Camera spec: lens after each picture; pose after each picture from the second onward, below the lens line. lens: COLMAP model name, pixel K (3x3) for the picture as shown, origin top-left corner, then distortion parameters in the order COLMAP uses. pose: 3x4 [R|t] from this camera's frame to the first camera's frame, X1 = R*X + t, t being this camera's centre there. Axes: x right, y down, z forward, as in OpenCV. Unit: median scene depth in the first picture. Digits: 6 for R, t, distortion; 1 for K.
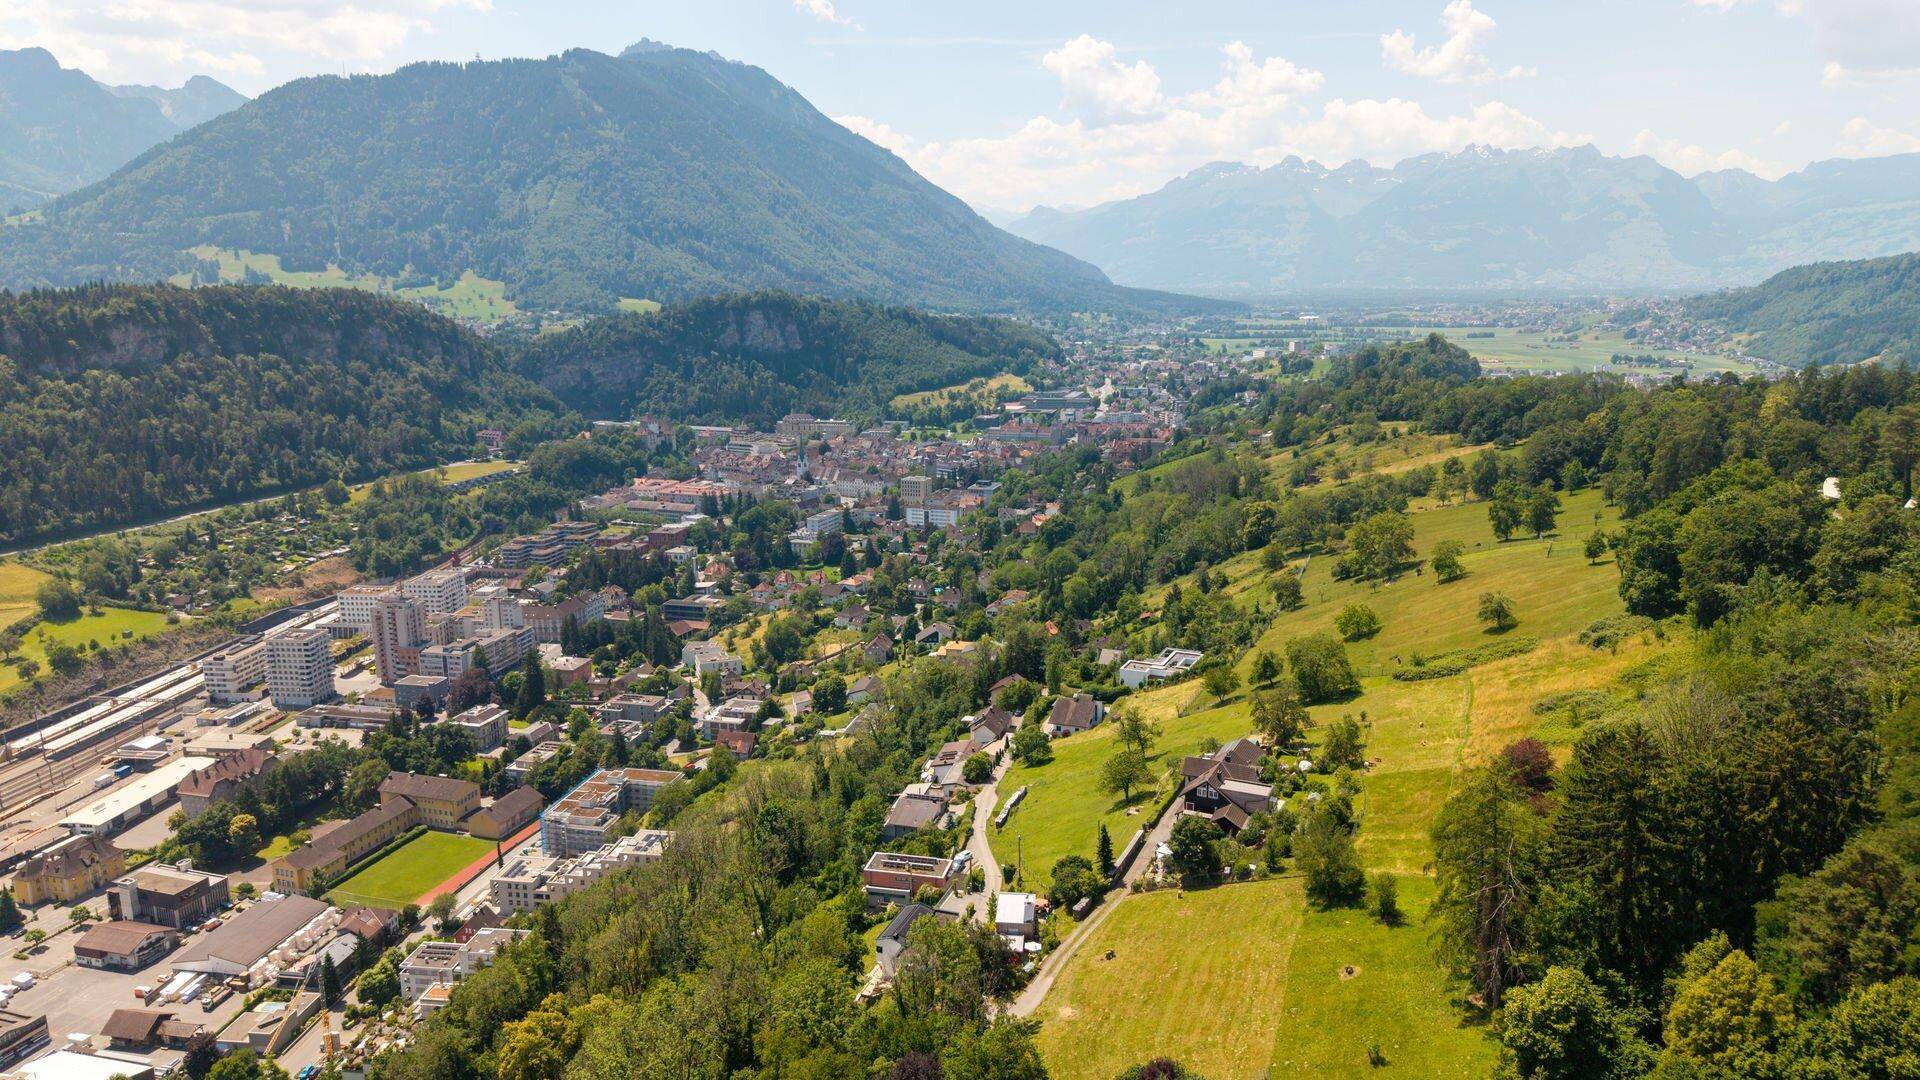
lens RADIAL K [[1289.5, 0, 939.3], [0, 1289.5, 539.2], [0, 0, 1]] dist [0.028059, -0.034000]
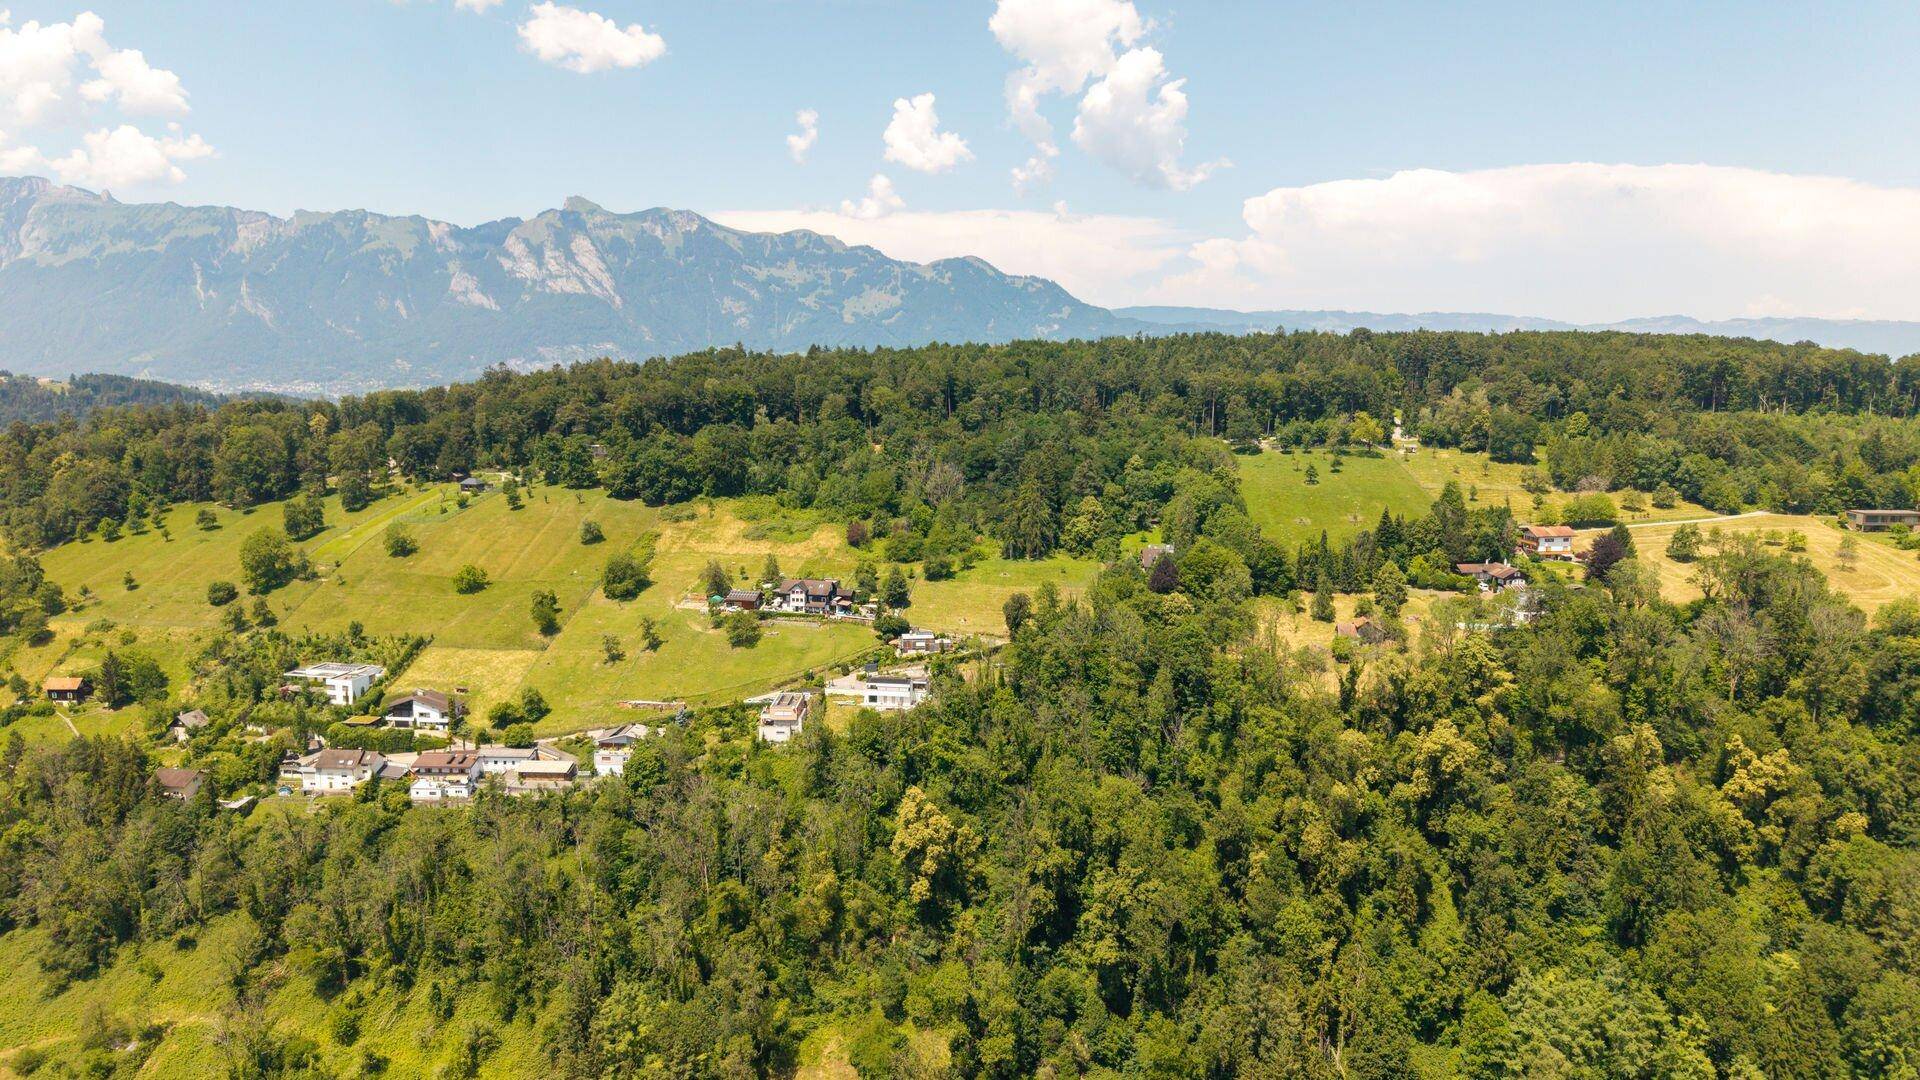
lens RADIAL K [[1289.5, 0, 955.8], [0, 1289.5, 549.2], [0, 0, 1]] dist [0.028059, -0.034000]
pose [[-0.226250, -0.135935, 0.964538, -0.384885], [0.198435, 0.963017, 0.182267, -0.038835], [-0.953643, 0.232636, -0.190909, 0.275940]]
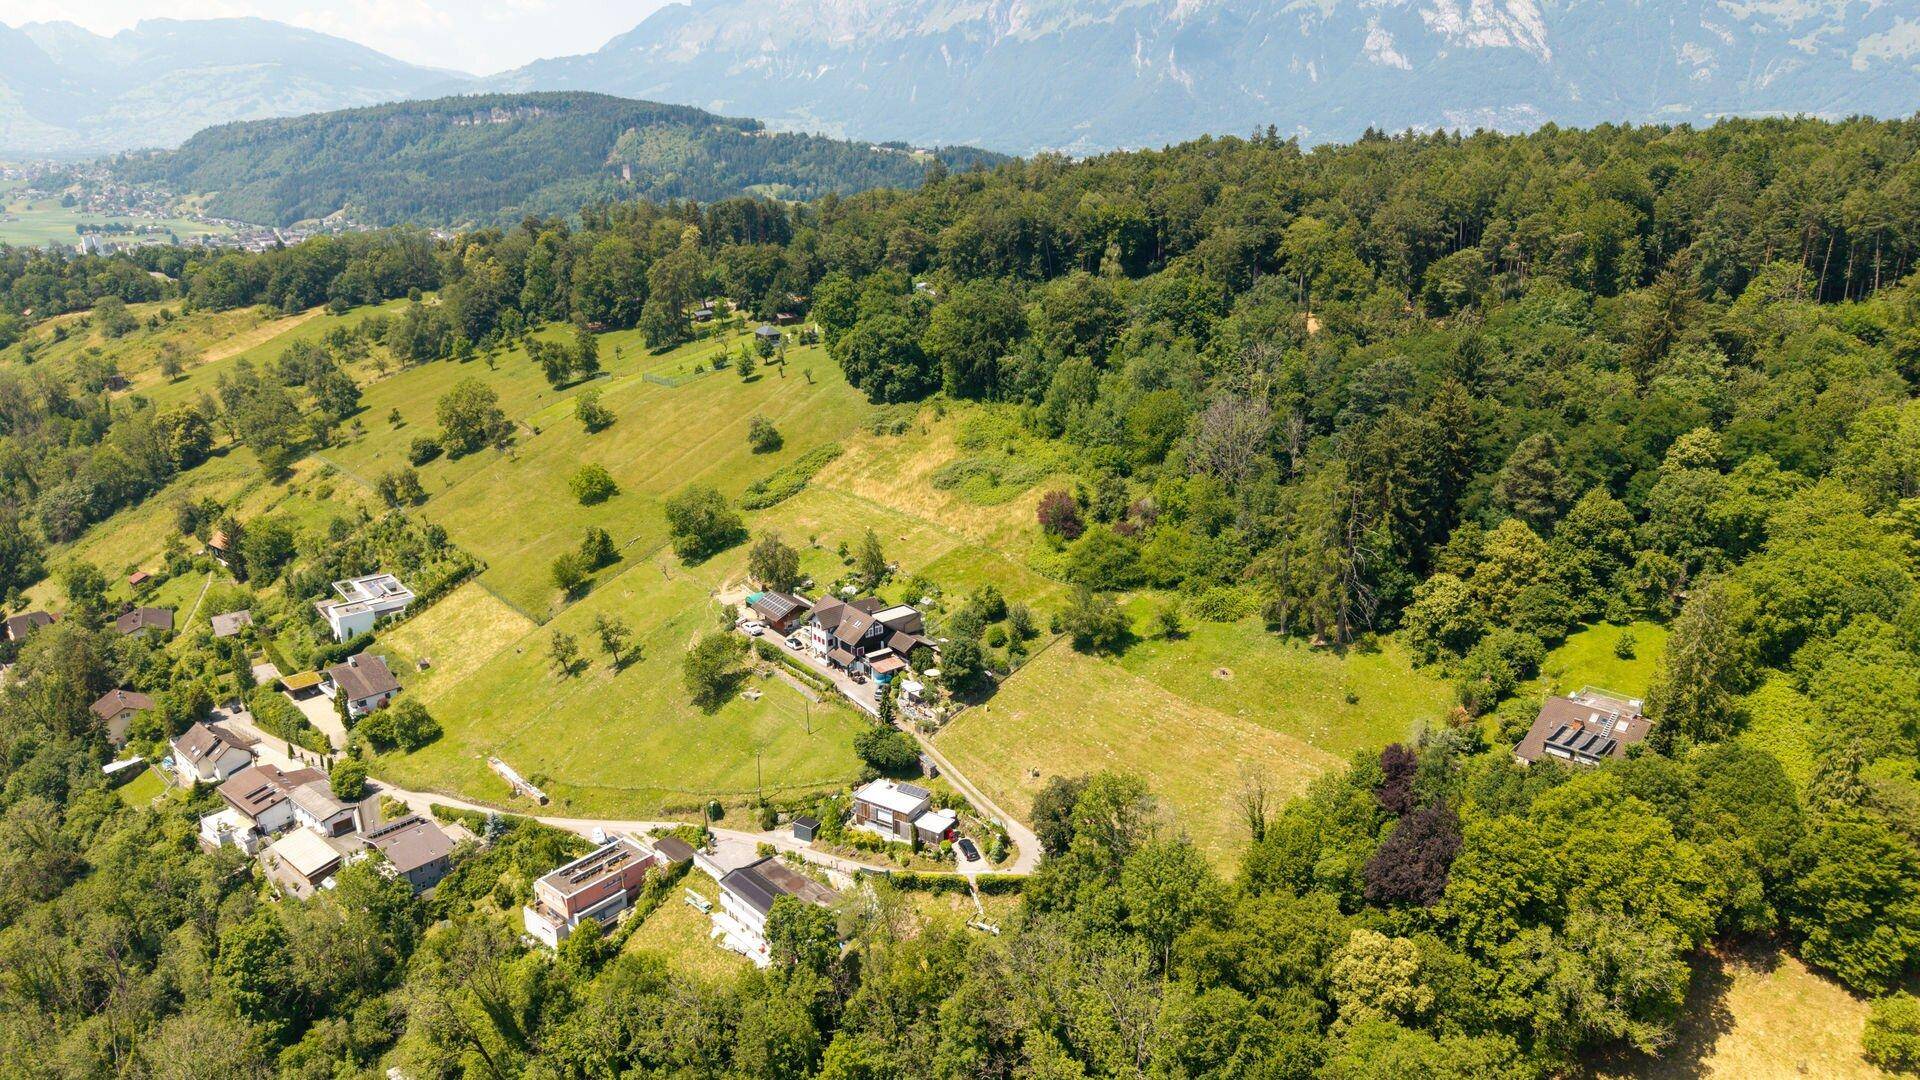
lens RADIAL K [[1289.5, 0, 949.1], [0, 1289.5, 539.0], [0, 0, 1]] dist [0.028059, -0.034000]
pose [[0.440984, -0.270364, 0.855825, -0.143959], [0.184137, 0.960519, 0.208557, -0.017309], [-0.878423, 0.065618, 0.473358, 0.109950]]
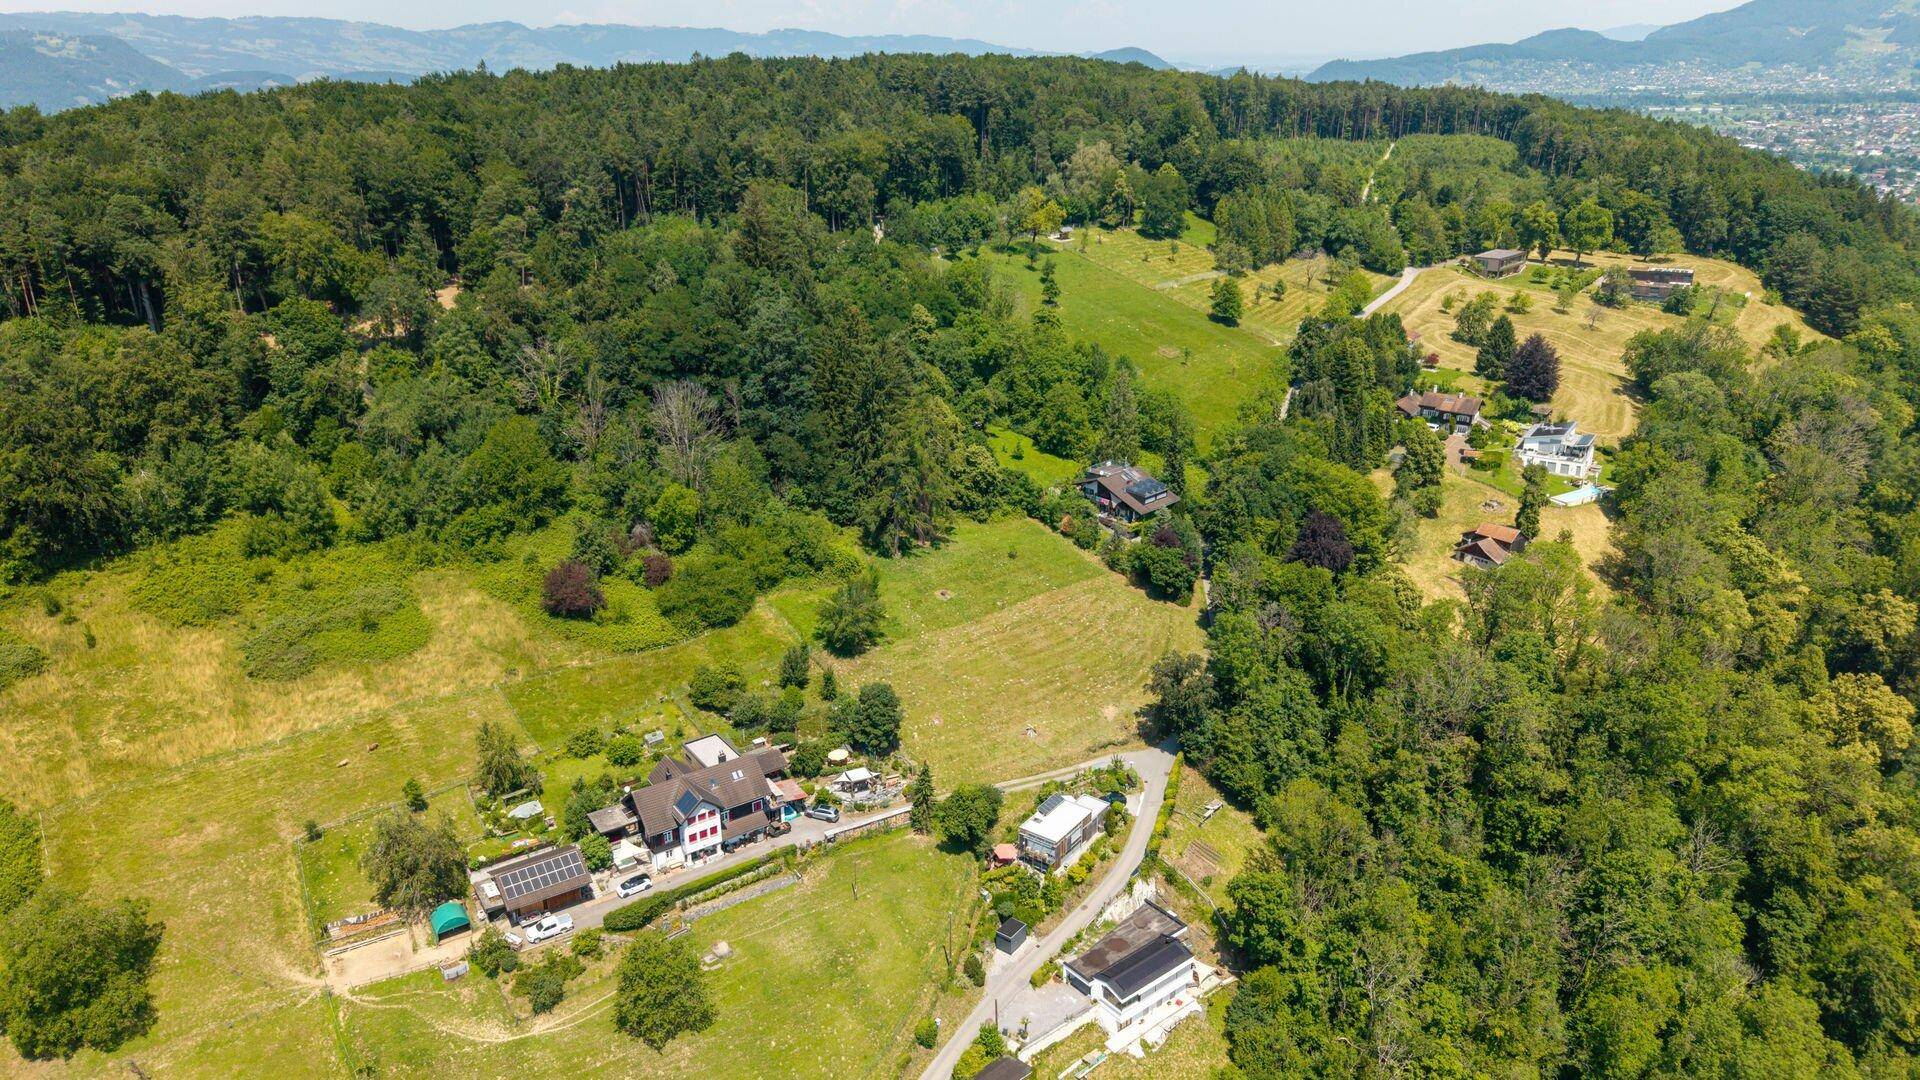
lens RADIAL K [[1289.5, 0, 946.6], [0, 1289.5, 541.9], [0, 0, 1]] dist [0.028059, -0.034000]
pose [[-0.864307, -0.149818, 0.480134, -0.056436], [0.133335, 0.852202, 0.505938, -0.067838], [-0.484970, 0.501305, -0.716588, 0.334777]]
